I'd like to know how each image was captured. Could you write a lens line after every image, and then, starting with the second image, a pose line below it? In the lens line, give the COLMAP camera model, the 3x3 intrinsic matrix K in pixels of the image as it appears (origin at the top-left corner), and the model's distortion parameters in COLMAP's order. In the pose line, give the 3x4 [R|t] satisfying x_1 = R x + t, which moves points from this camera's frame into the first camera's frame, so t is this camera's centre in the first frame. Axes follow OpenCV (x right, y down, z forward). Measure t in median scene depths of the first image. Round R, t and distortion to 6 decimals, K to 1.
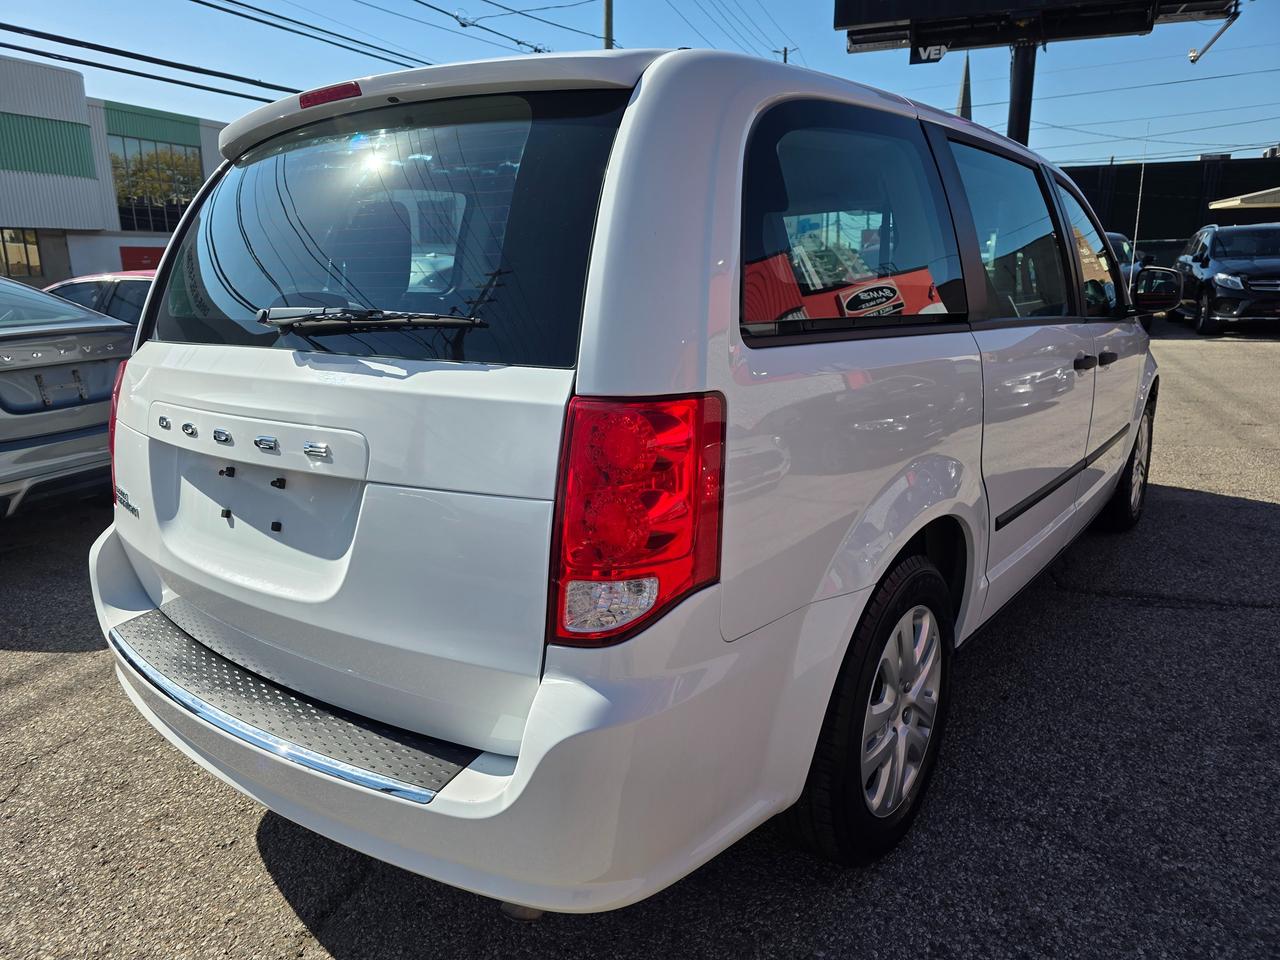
lens RADIAL K [[886.0, 0, 645.2], [0, 886.0, 484.8], [0, 0, 1]] dist [0.045150, -0.049290]
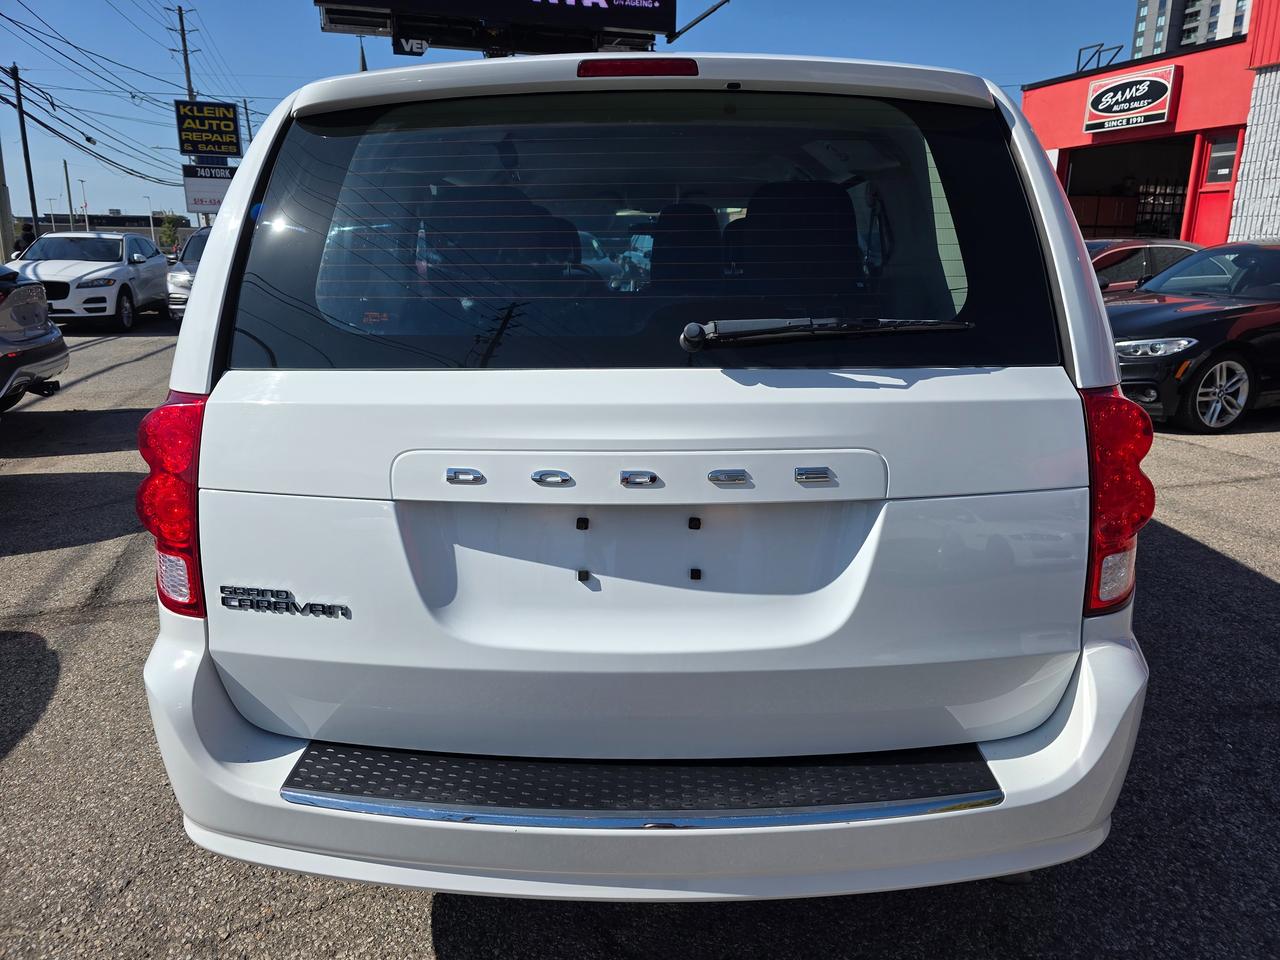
lens RADIAL K [[886.0, 0, 638.8], [0, 886.0, 474.4], [0, 0, 1]] dist [0.045150, -0.049290]
pose [[0.795066, -0.128553, 0.592743, -0.948600], [0.126813, 0.990914, 0.044809, -0.092965], [-0.593117, 0.039542, 0.804144, 0.345210]]
